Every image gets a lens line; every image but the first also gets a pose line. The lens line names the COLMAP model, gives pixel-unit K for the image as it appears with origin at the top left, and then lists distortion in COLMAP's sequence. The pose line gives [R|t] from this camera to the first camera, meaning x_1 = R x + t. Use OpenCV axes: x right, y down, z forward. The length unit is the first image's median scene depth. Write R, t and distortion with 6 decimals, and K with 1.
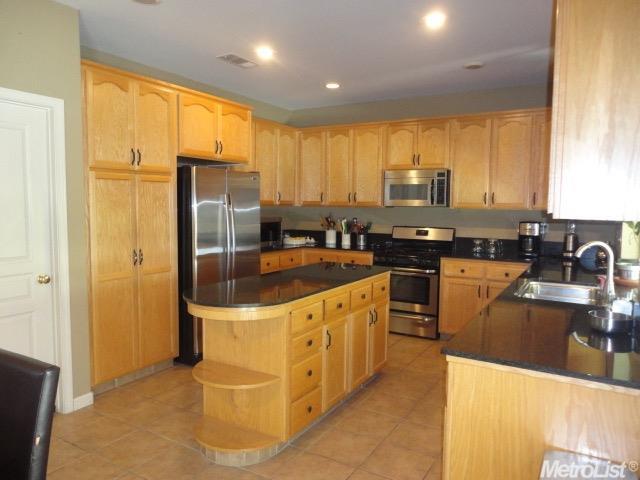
lens RADIAL K [[456.5, 0, 321.2], [0, 456.5, 235.4], [0, 0, 1]] dist [-0.012523, 0.001536]
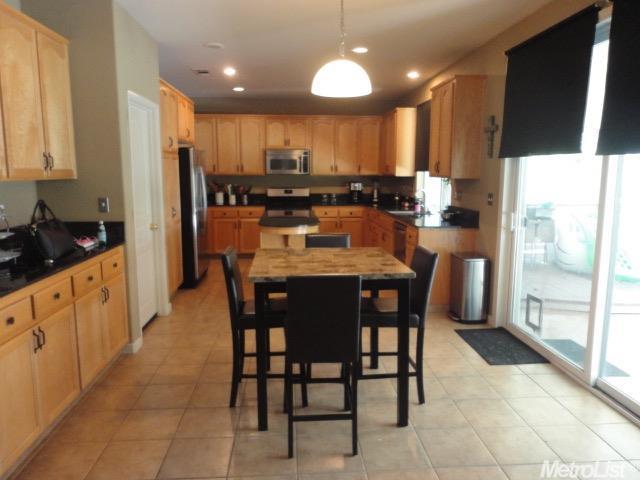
lens RADIAL K [[456.5, 0, 321.2], [0, 456.5, 235.4], [0, 0, 1]] dist [-0.012523, 0.001536]
pose [[0.822568, -0.087092, 0.561958, -0.563978], [0.046020, 0.995156, 0.086866, 0.012185], [-0.566801, -0.045592, 0.822592, -0.312070]]
